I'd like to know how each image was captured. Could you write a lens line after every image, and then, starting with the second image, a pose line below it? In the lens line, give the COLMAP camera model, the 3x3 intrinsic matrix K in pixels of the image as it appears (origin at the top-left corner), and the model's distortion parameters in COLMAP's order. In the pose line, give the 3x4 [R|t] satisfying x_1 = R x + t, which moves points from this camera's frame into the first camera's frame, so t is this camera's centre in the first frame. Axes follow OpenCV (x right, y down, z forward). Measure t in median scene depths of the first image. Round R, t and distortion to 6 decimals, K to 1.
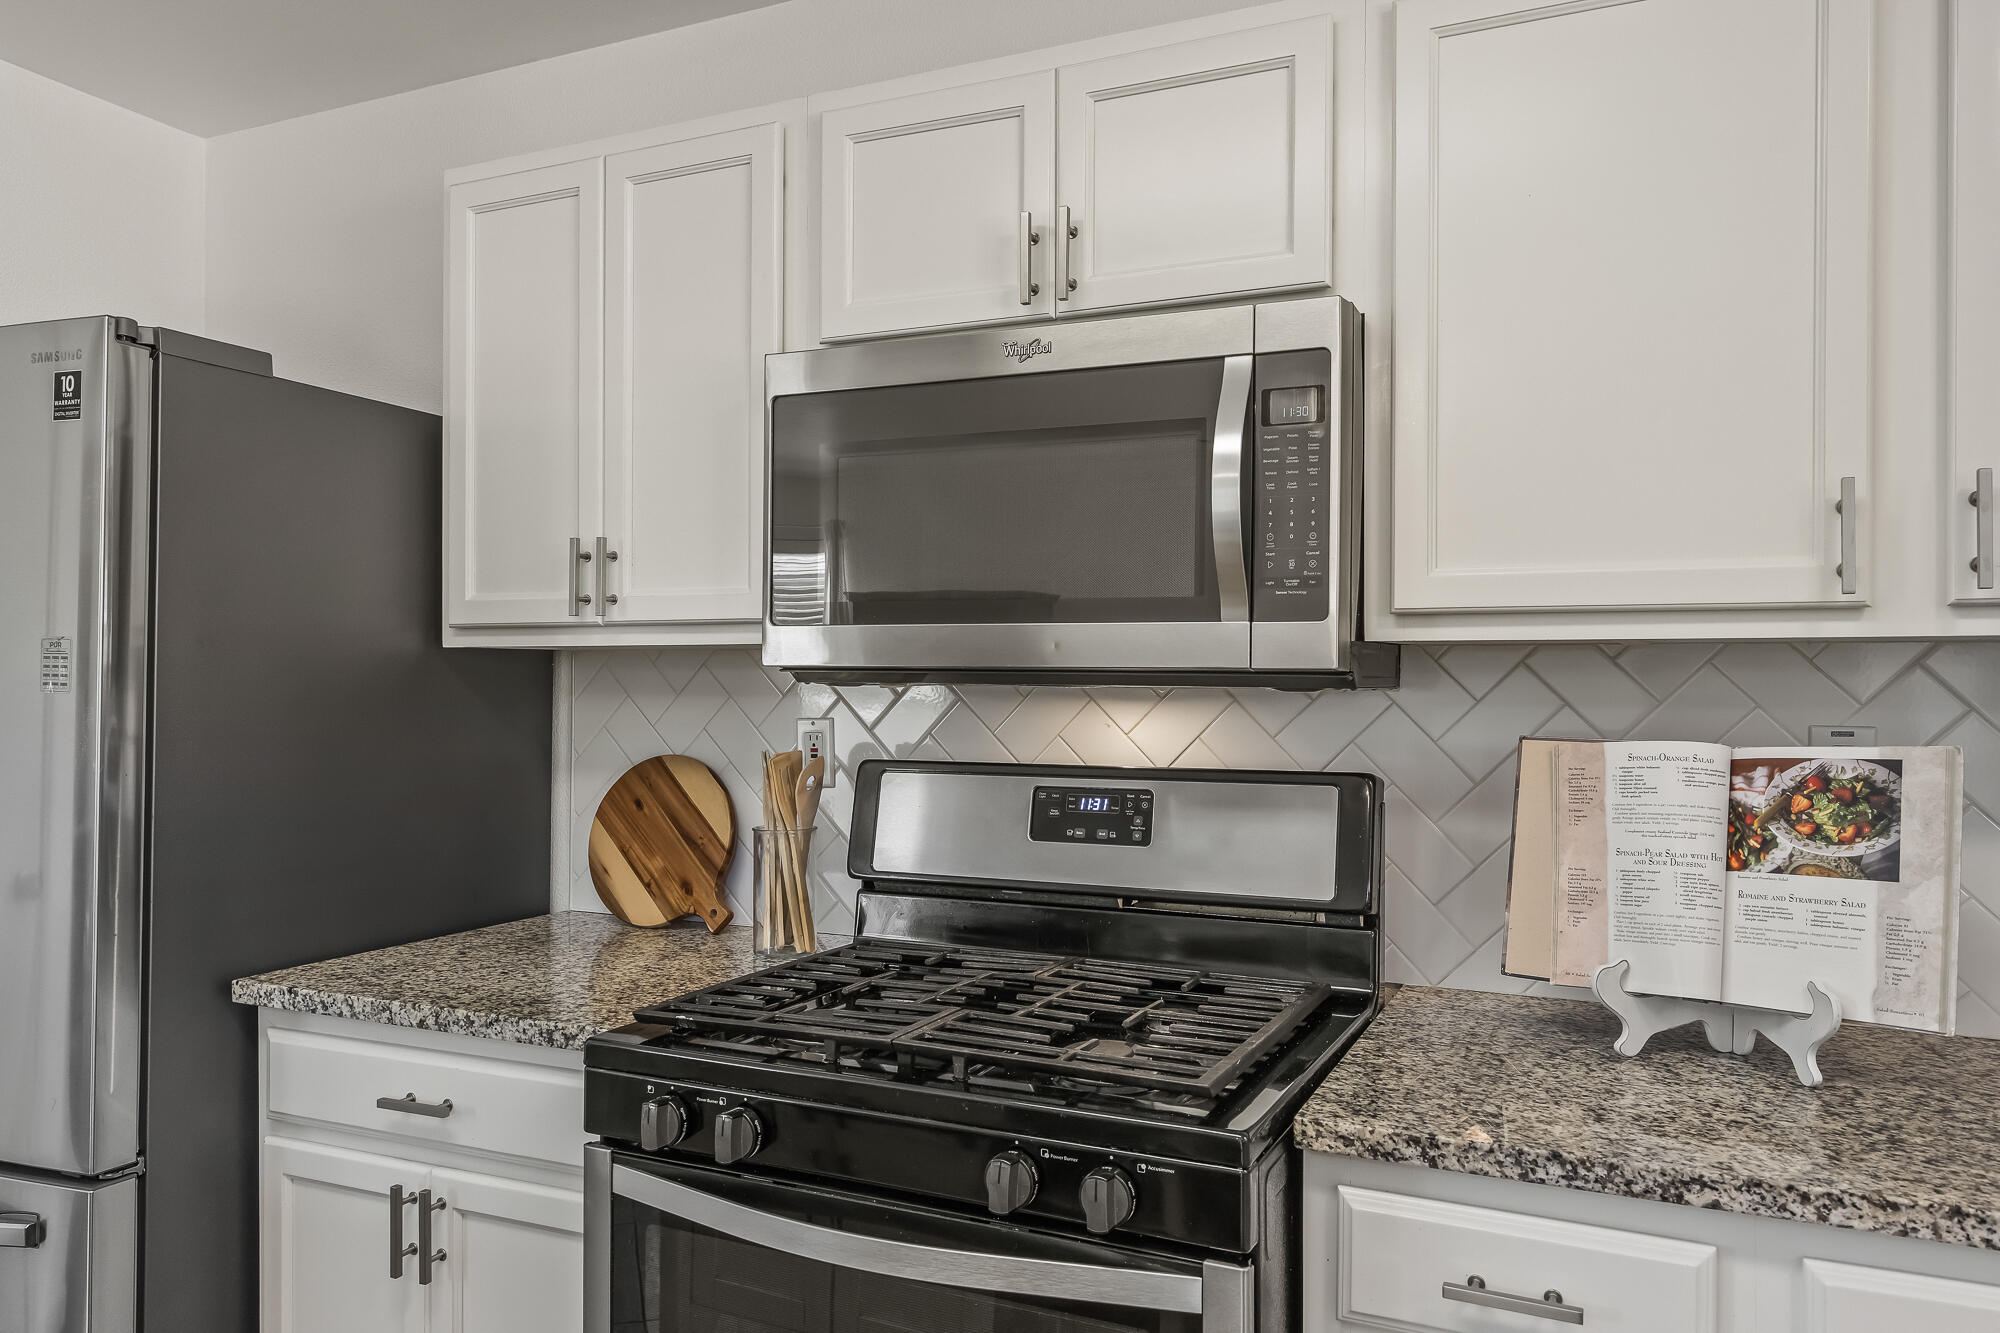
lens RADIAL K [[1377.0, 0, 1000.0], [0, 1377.0, 666.5], [0, 0, 1]] dist [0.002759, 0.001132]
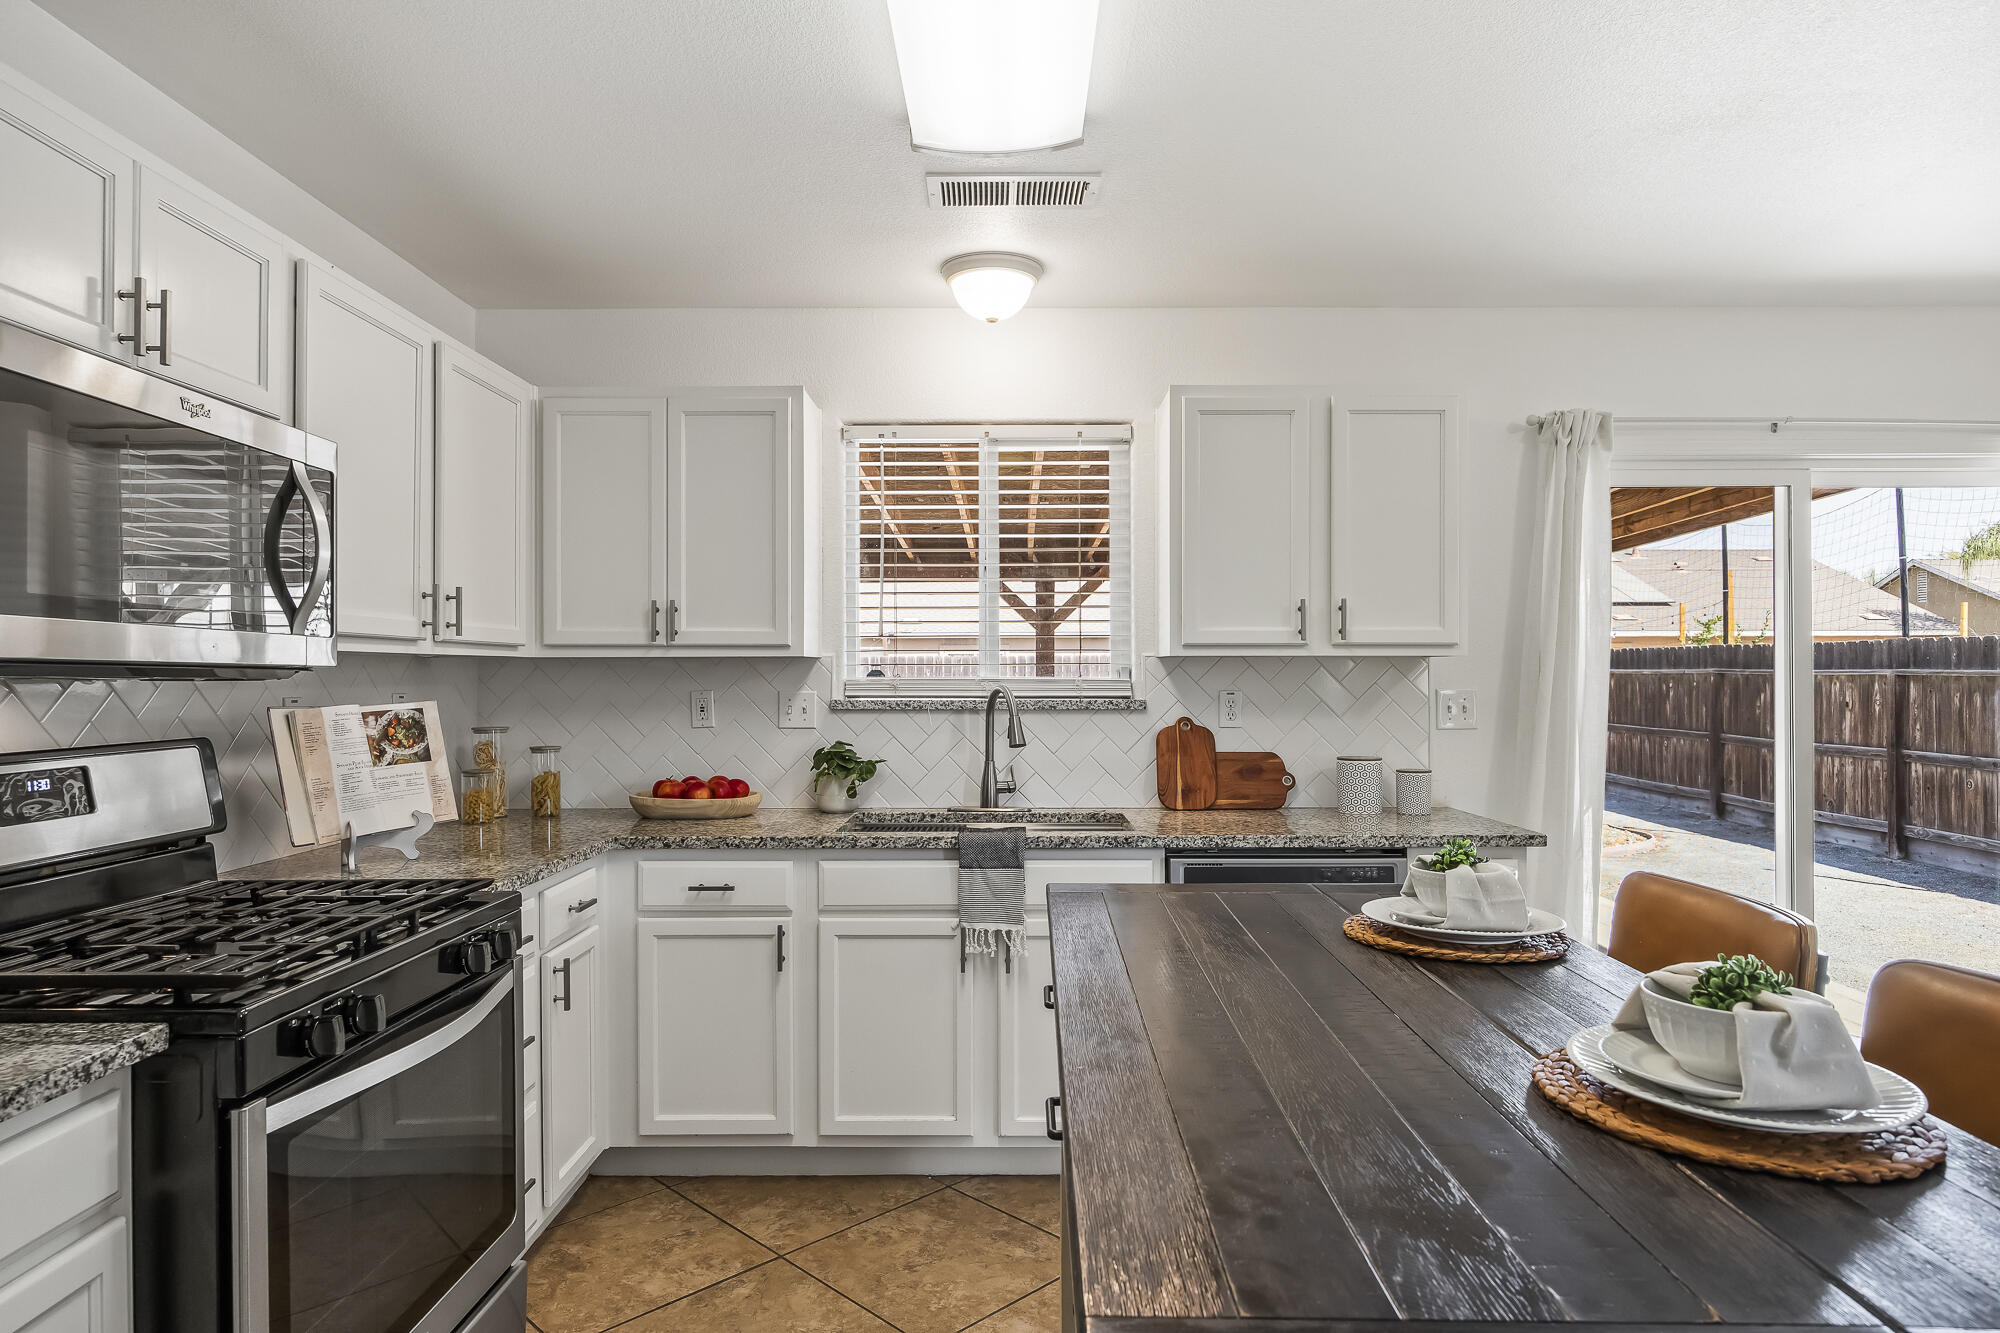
lens RADIAL K [[1168.5, 0, 1000.0], [0, 1168.5, 666.5], [0, 0, 1]] dist [-0.000864, -0.000140]
pose [[-0.404166, 0.003846, 0.914678, -1.365196], [-0.010245, 0.999909, -0.008731, 0.005782], [-0.914628, -0.012899, -0.404090, 0.830545]]
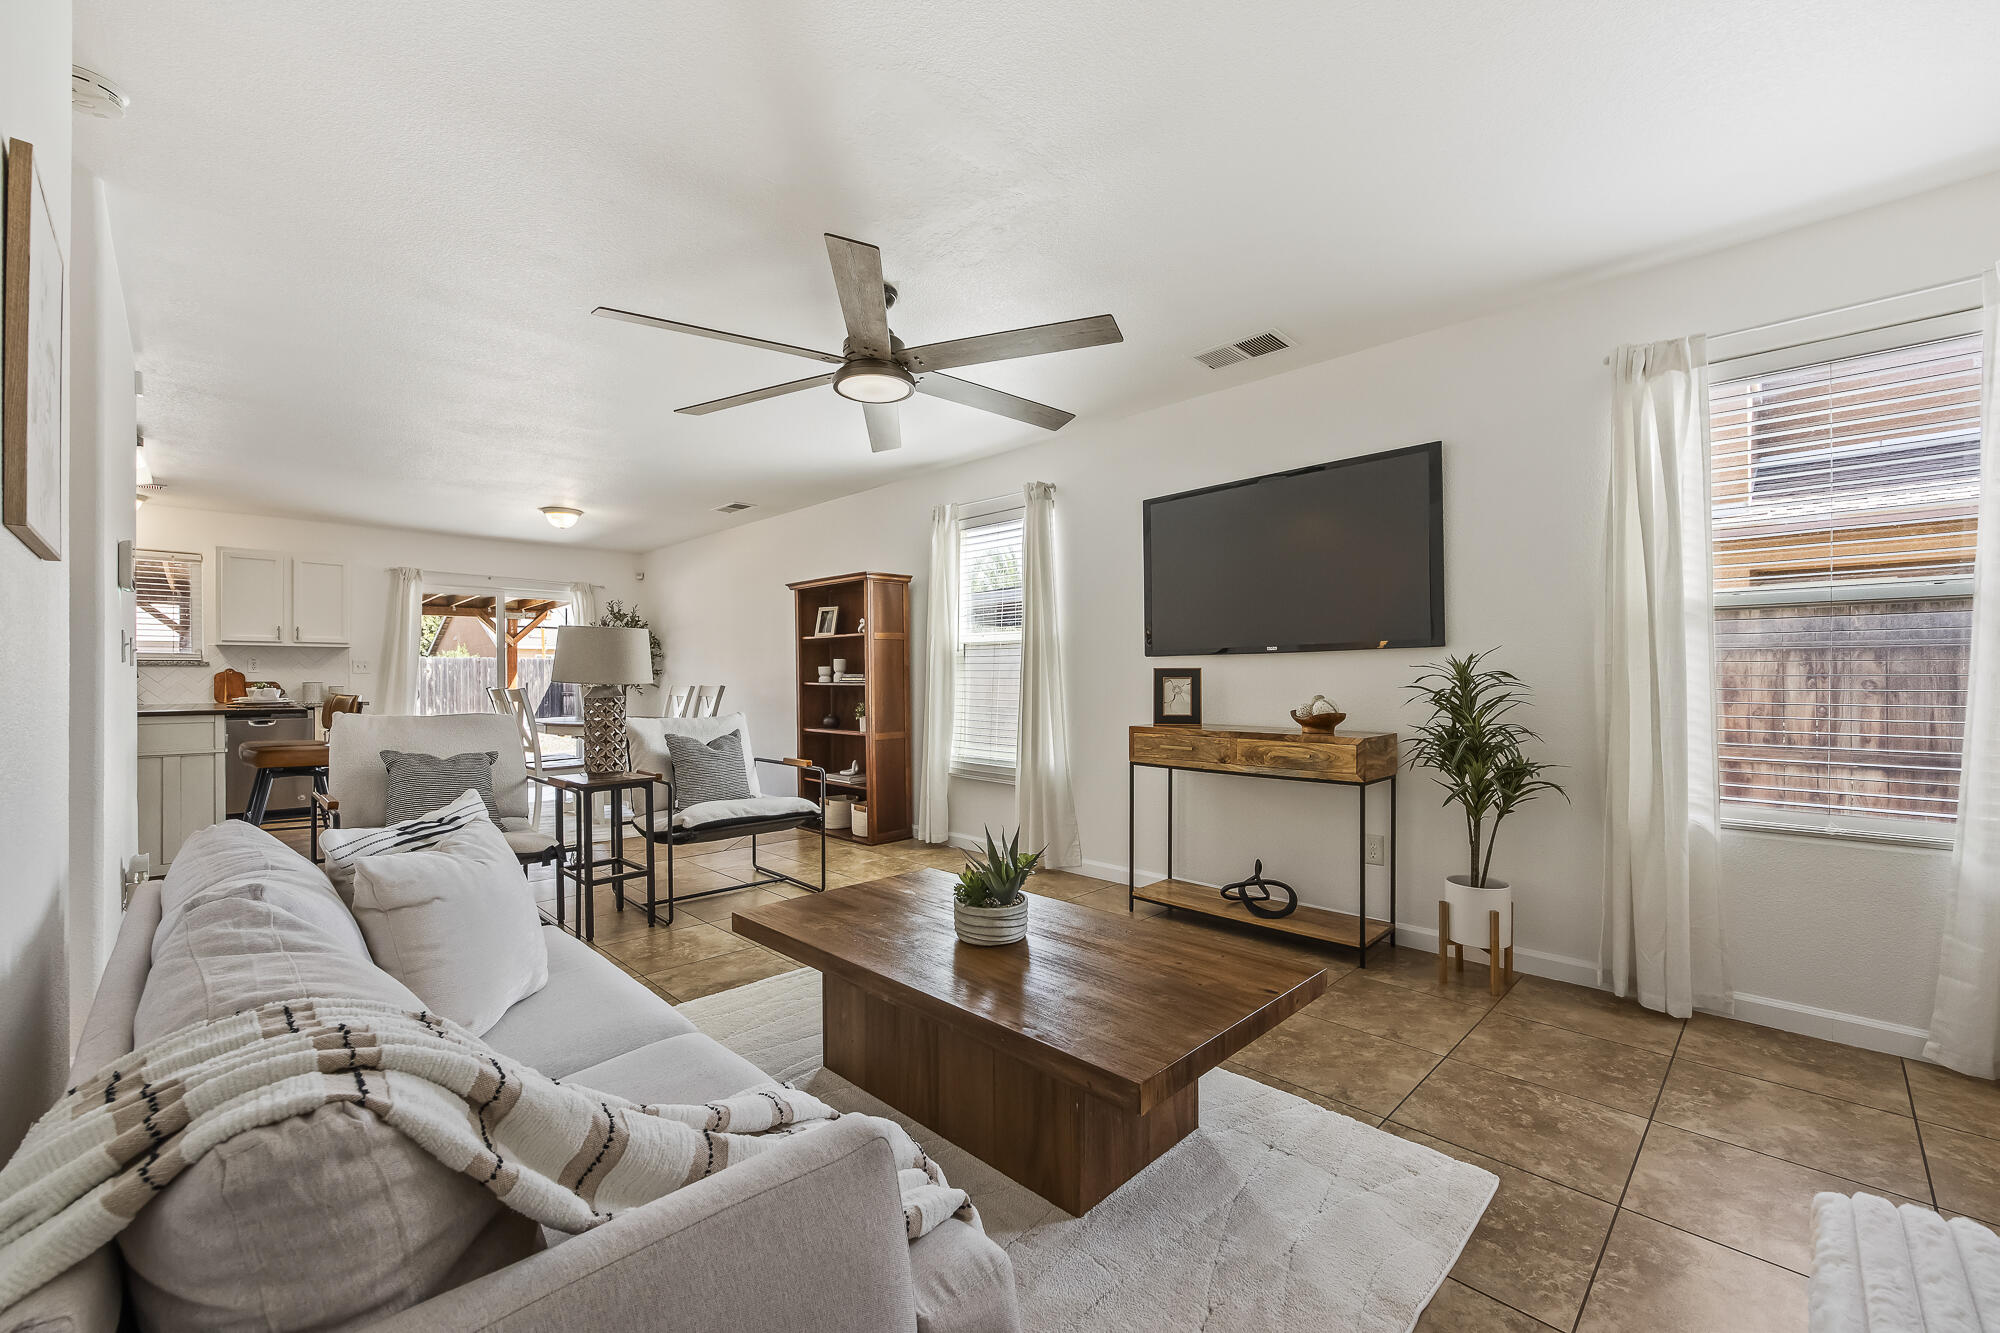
lens RADIAL K [[824.3, 0, 1018.6], [0, 824.3, 669.5], [0, 0, 1]] dist [0.000219, 0.000107]
pose [[-0.936374, 0.002043, 0.350997, -4.830838], [-0.004010, 0.999856, -0.016519, 0.144138], [-0.350980, -0.016875, -0.936231, 2.172209]]
